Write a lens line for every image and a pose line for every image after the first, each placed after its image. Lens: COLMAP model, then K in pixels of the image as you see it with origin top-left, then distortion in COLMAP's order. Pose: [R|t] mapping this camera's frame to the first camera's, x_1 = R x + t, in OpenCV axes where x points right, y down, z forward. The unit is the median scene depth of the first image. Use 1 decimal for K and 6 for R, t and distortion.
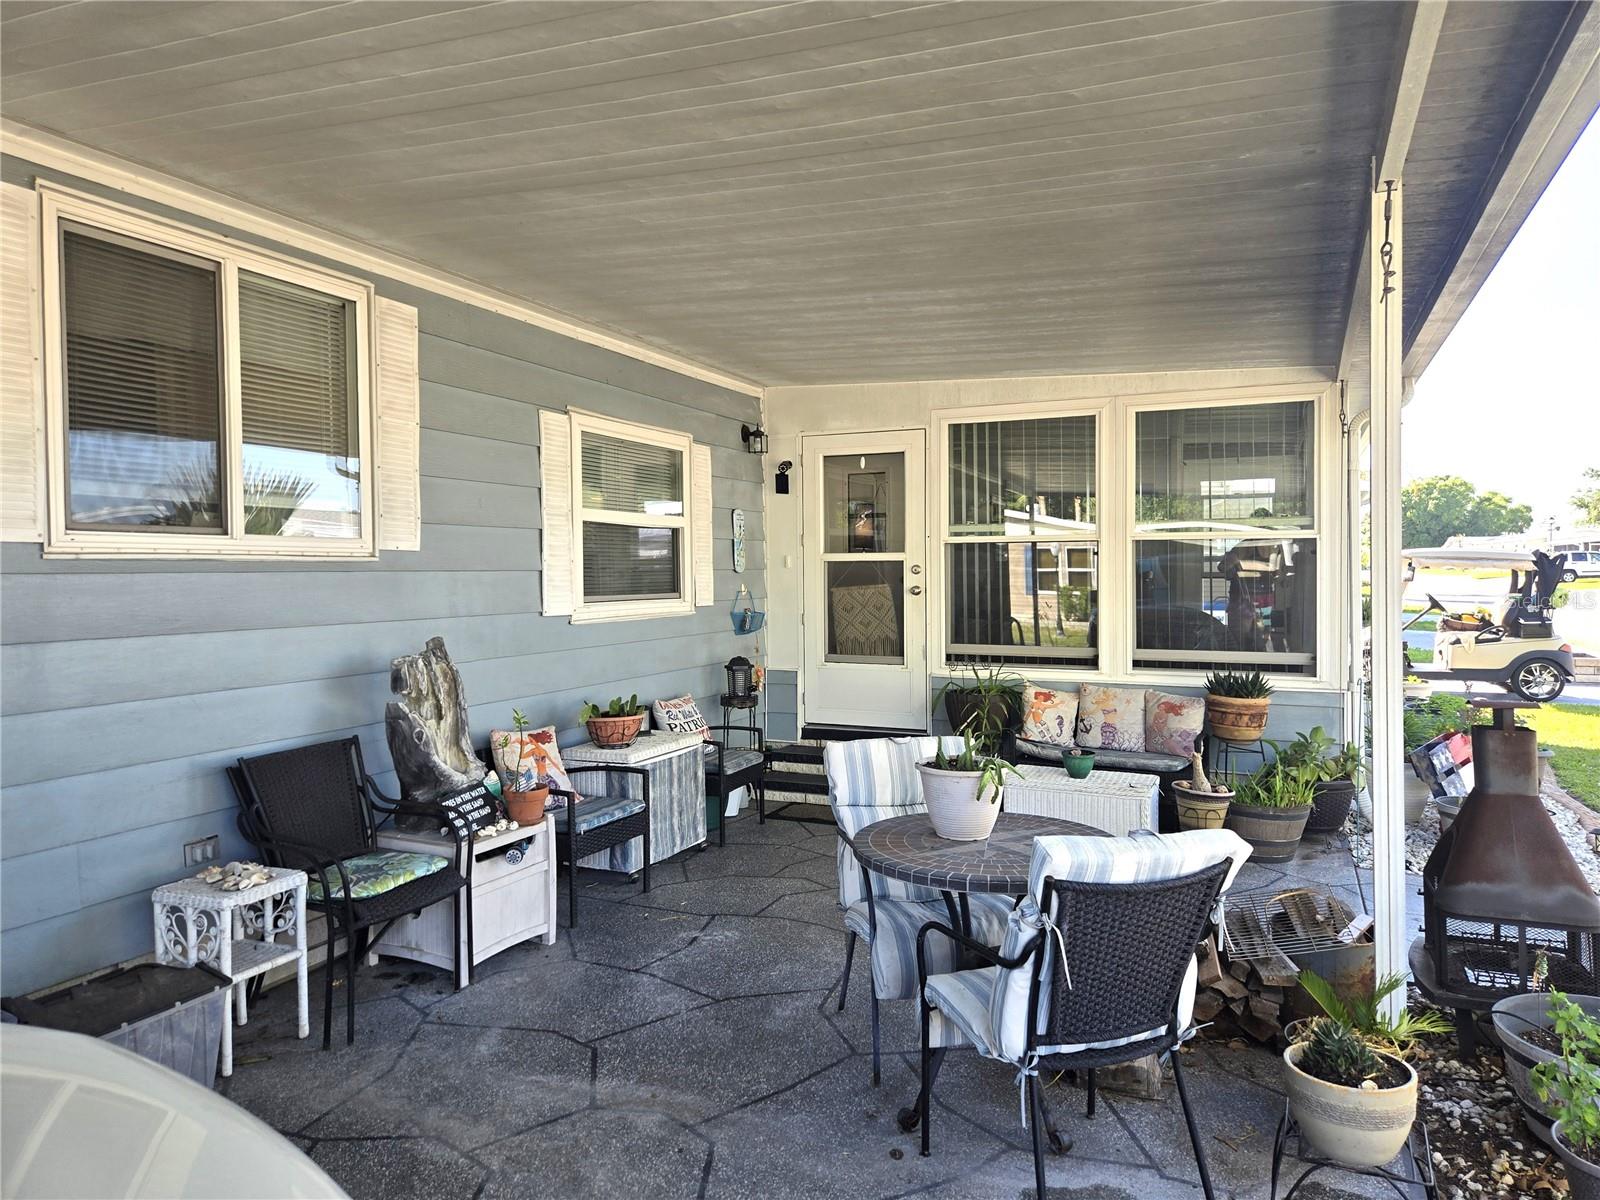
lens RADIAL K [[1032.0, 0, 803.1], [0, 1032.0, 593.3], [0, 0, 1]] dist [0.016868, -0.013493]
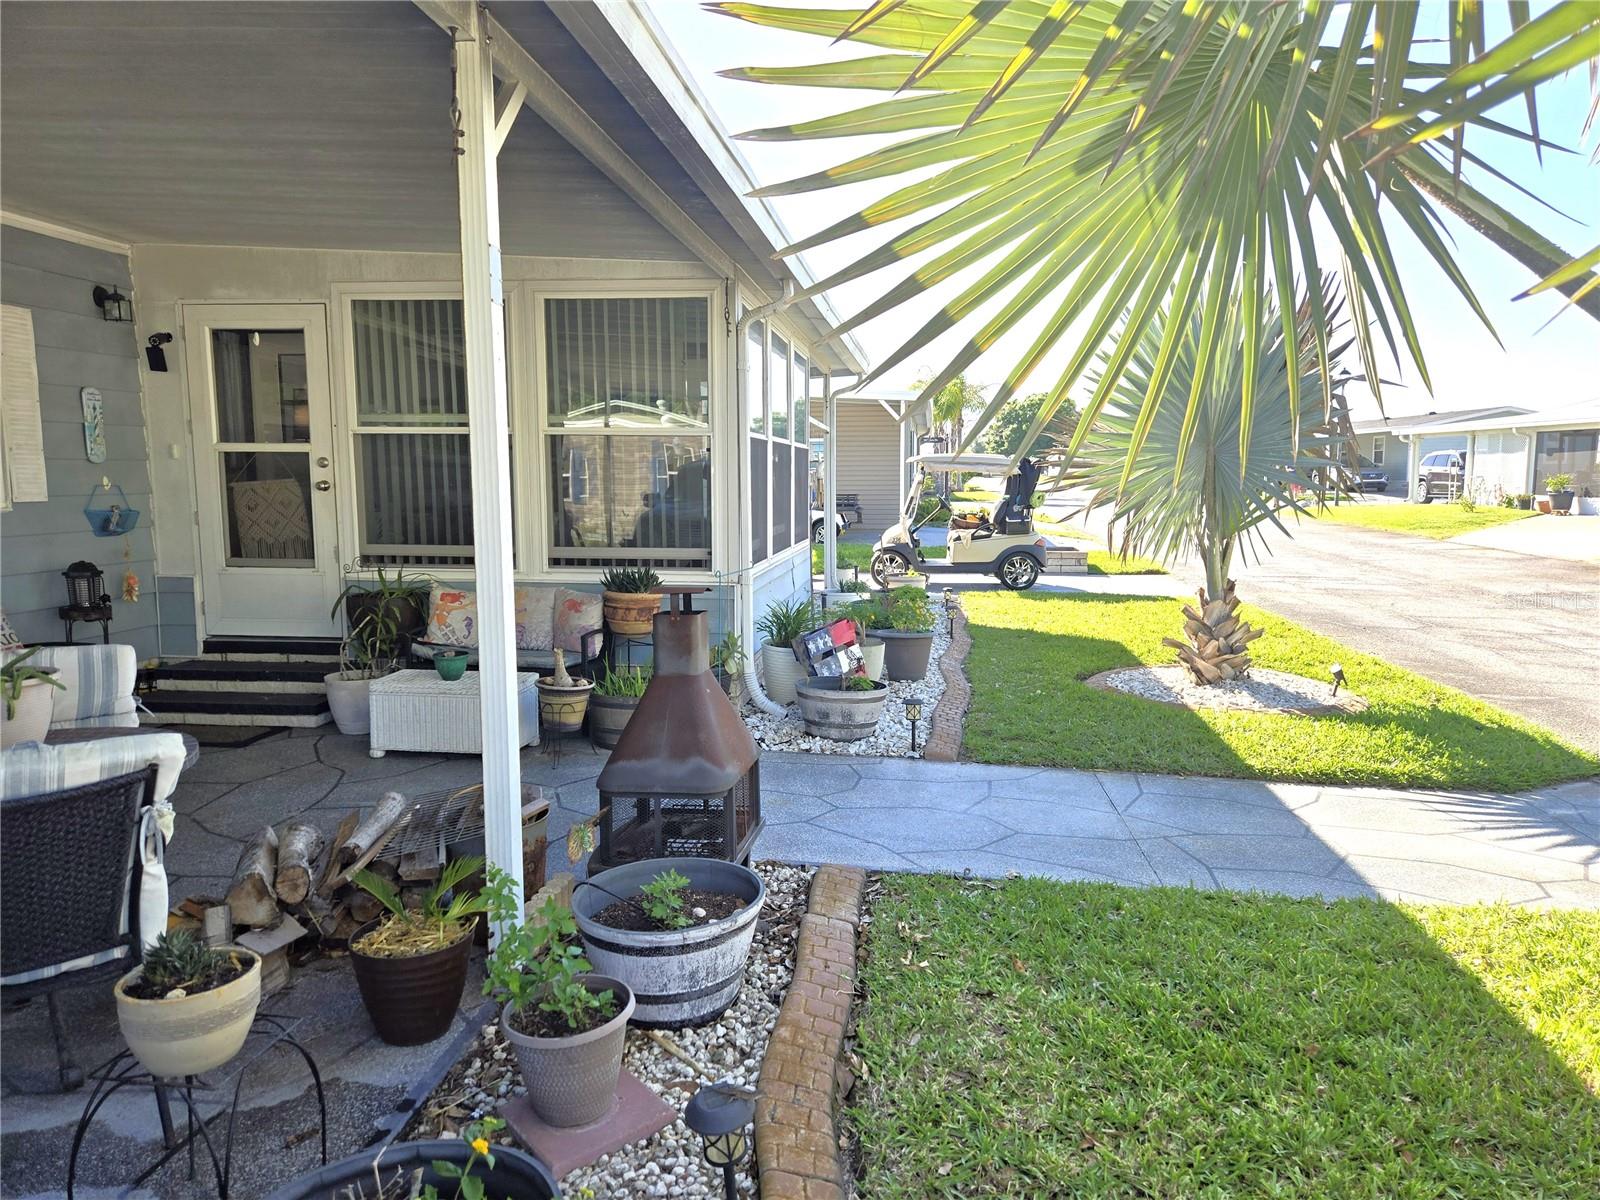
lens RADIAL K [[1032.0, 0, 817.1], [0, 1032.0, 613.2], [0, 0, 1]] dist [0.016868, -0.013493]
pose [[0.945810, -0.034056, 0.322930, 0.220743], [-0.001964, 0.993867, 0.110564, 0.007143], [-0.324715, -0.105207, 0.939942, -0.010284]]
